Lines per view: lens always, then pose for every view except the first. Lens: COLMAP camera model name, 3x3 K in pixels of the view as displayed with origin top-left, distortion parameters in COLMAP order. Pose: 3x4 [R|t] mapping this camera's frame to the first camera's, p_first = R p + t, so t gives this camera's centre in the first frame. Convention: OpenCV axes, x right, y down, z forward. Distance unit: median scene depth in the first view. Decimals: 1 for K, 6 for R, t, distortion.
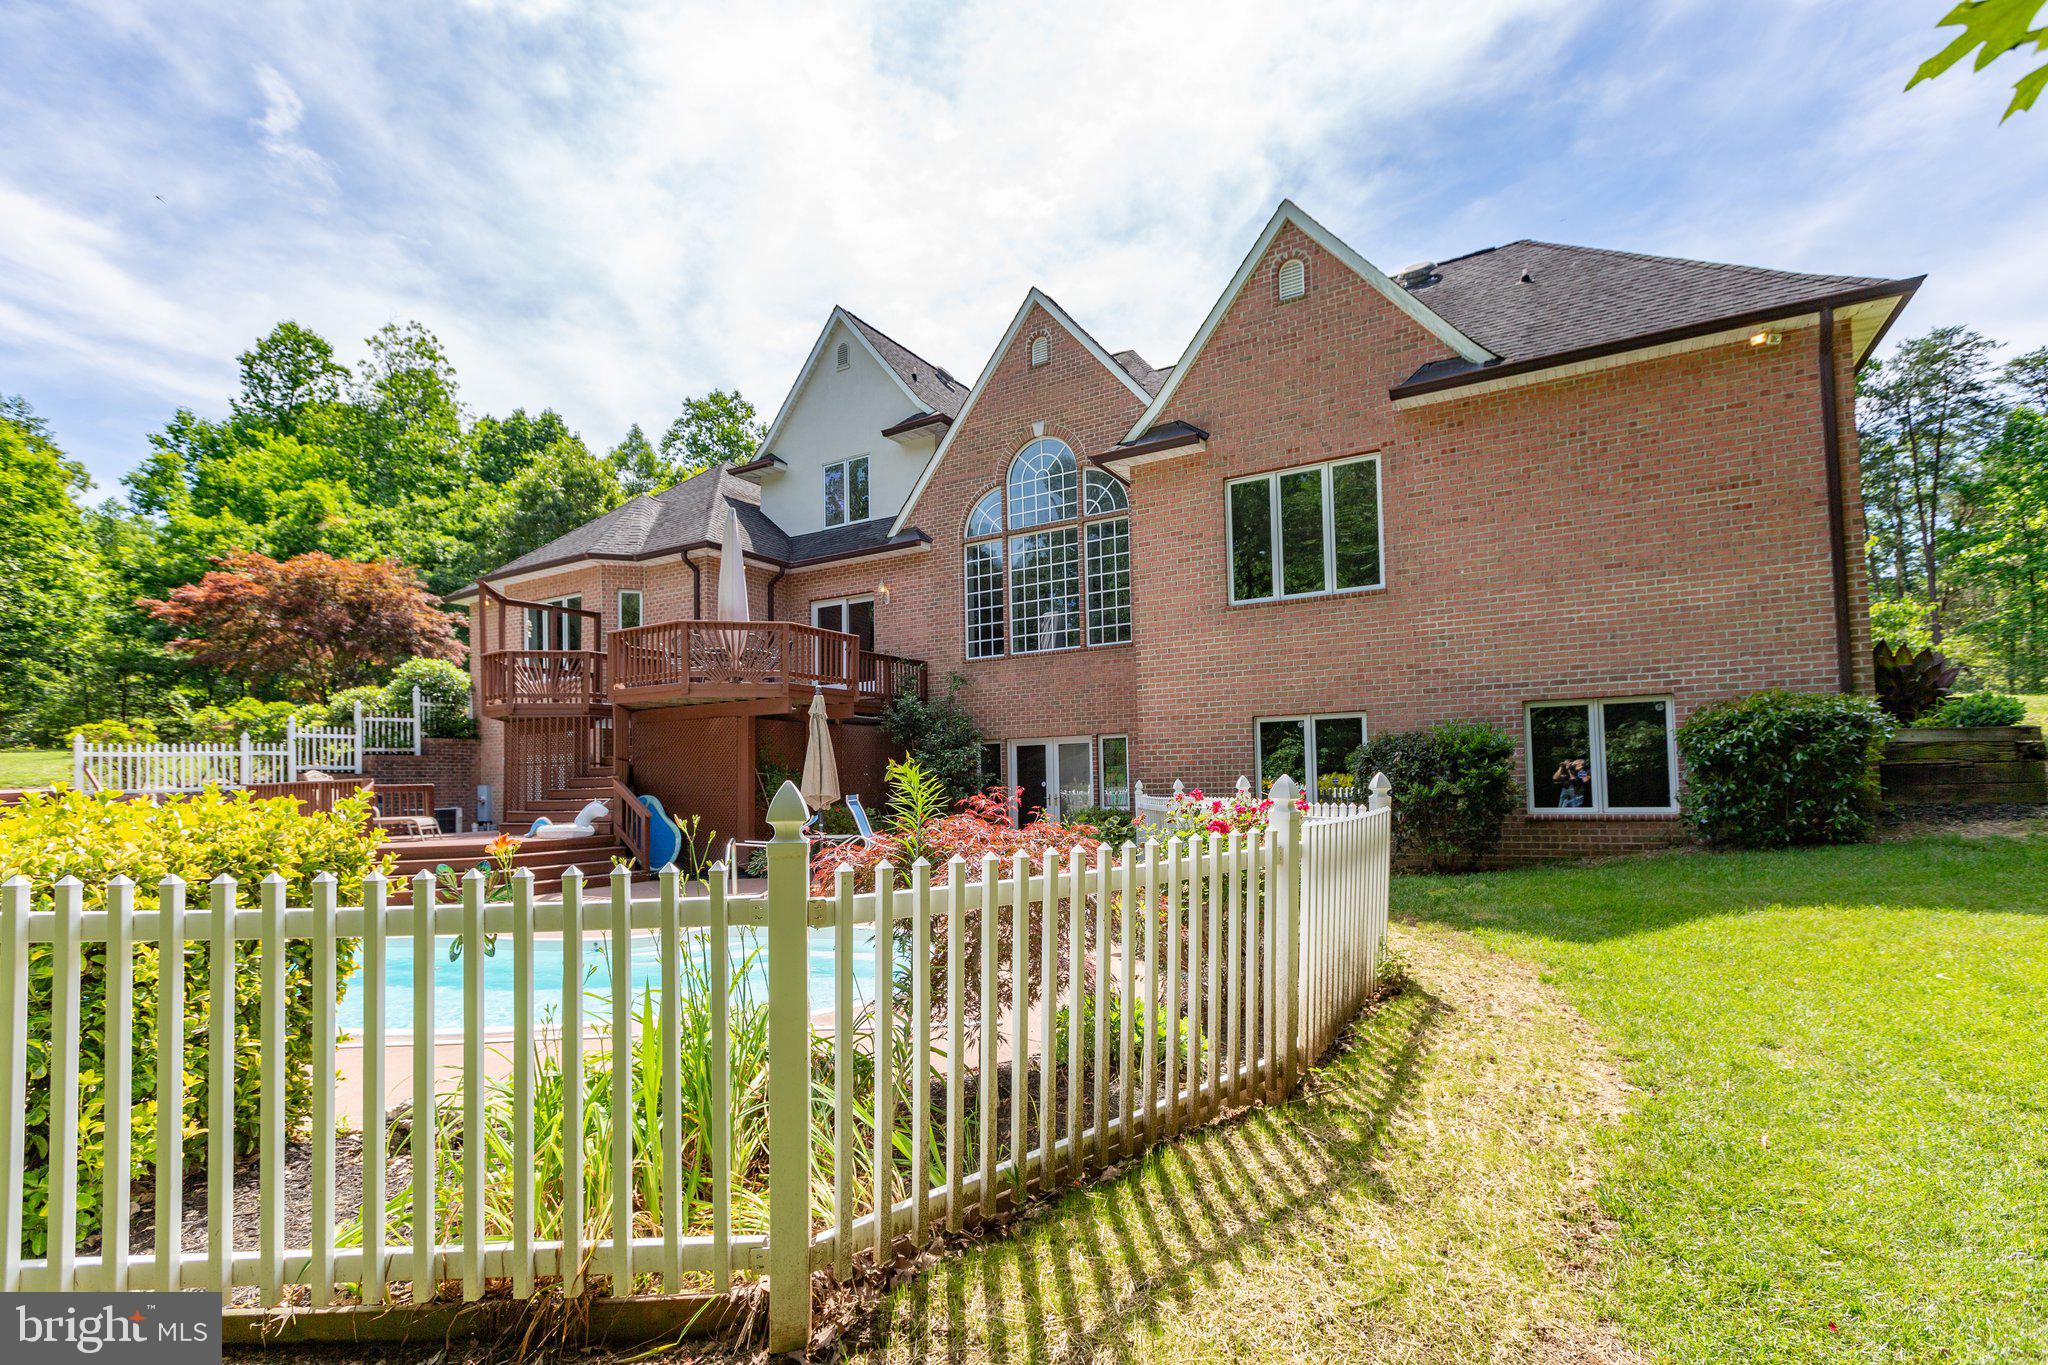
lens RADIAL K [[925.3, 0, 1049.5], [0, 925.3, 677.7], [0, 0, 1]] dist [0.000864, -0.000134]
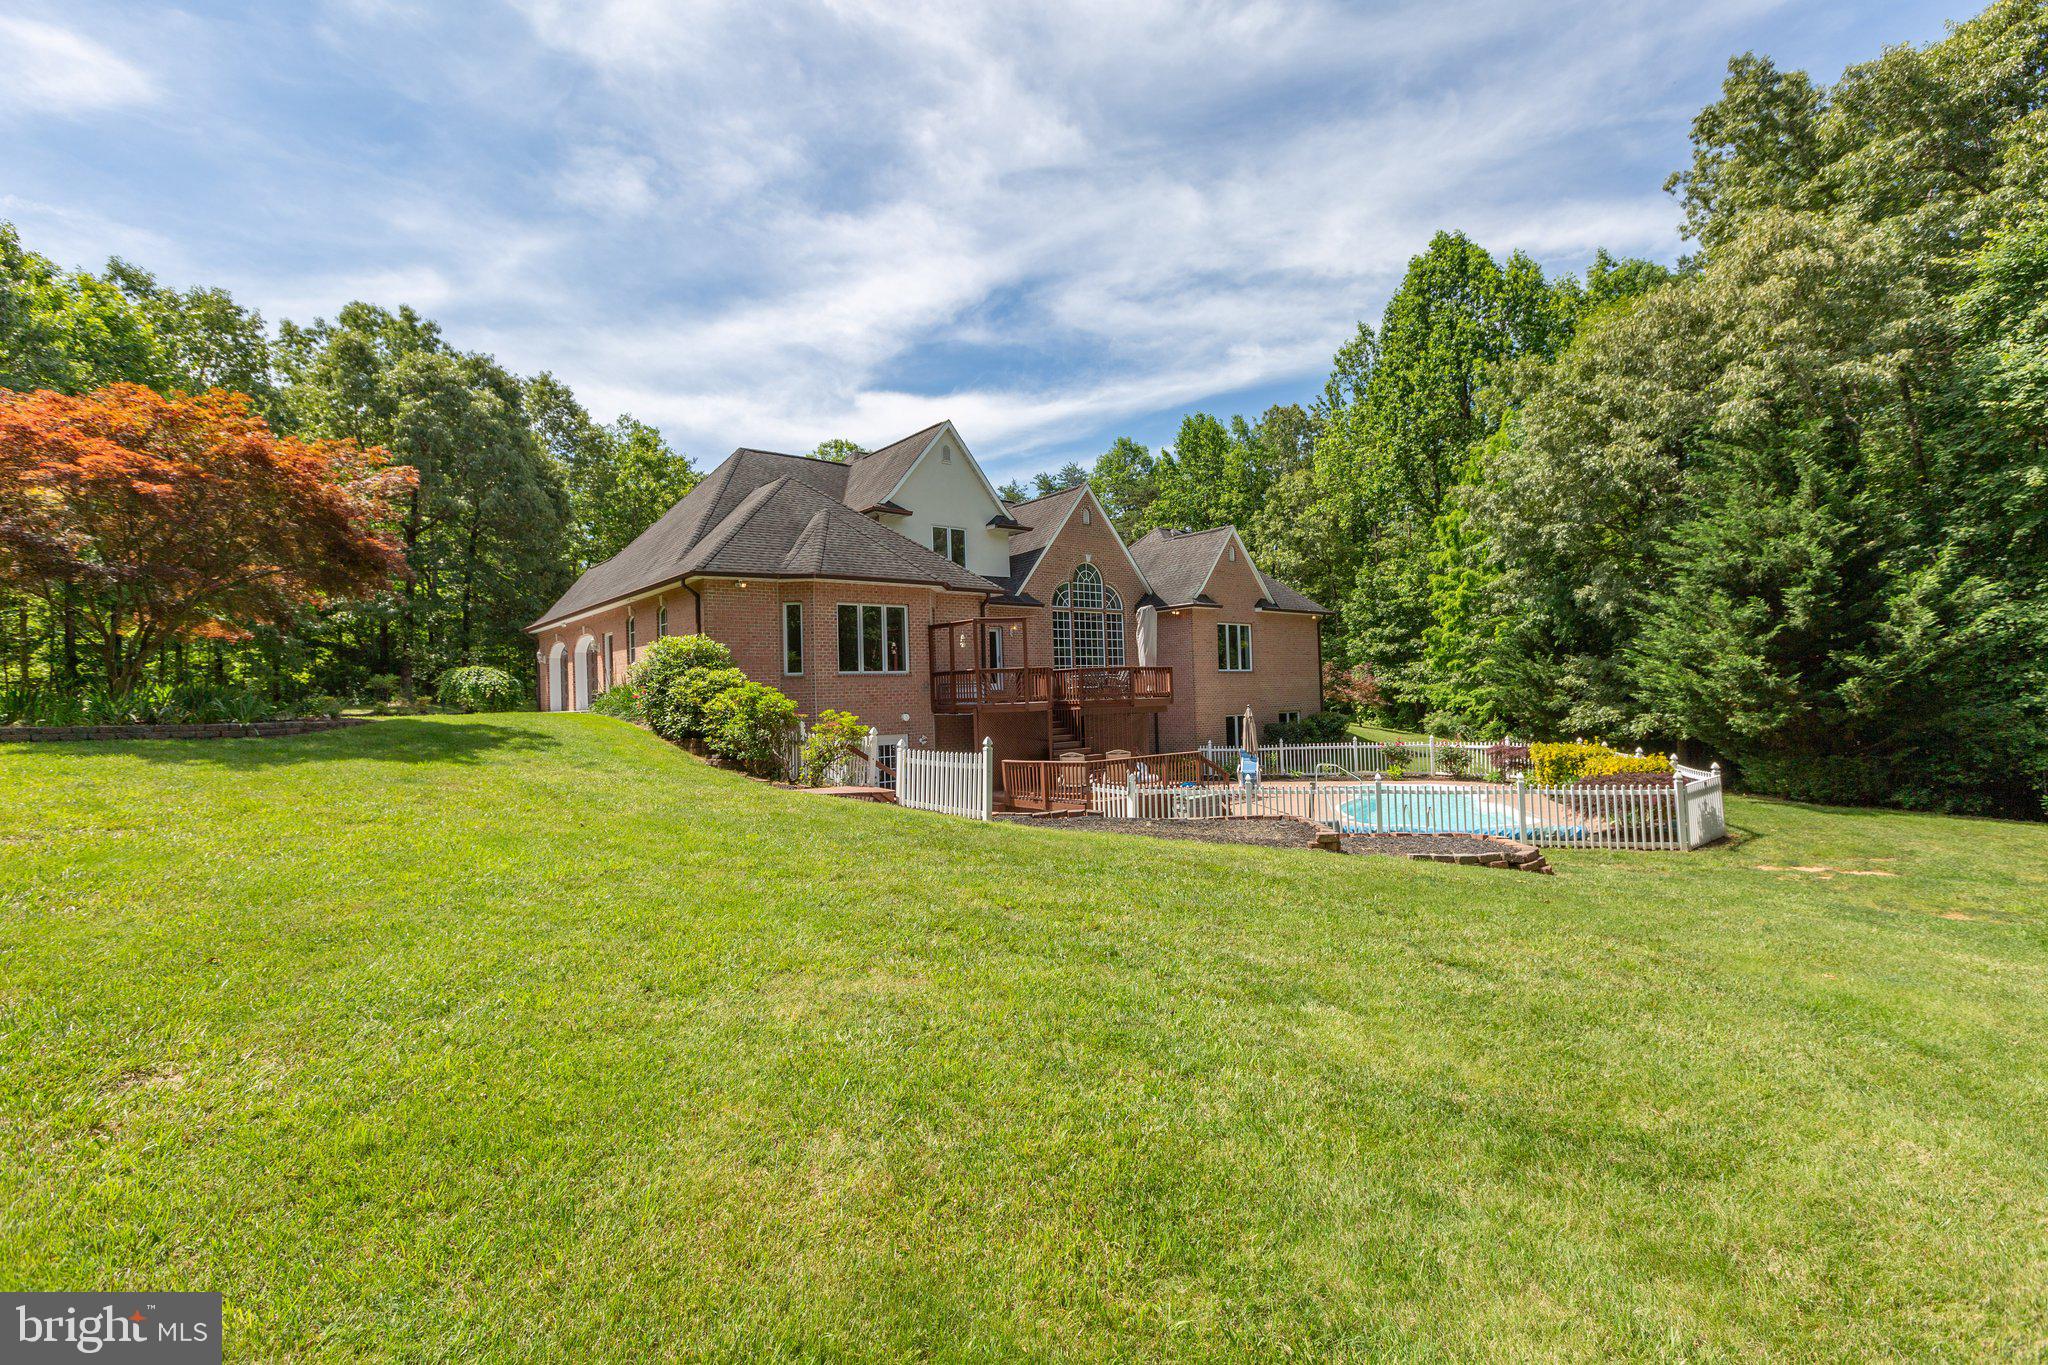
lens RADIAL K [[925.3, 0, 1033.1], [0, 925.3, 684.1], [0, 0, 1]] dist [0.000864, -0.000134]
pose [[0.335077, 0.027740, 0.941782, -1.546220], [-0.078062, 0.996947, -0.001592, 0.001647], [-0.938951, -0.072984, 0.336220, 0.381728]]
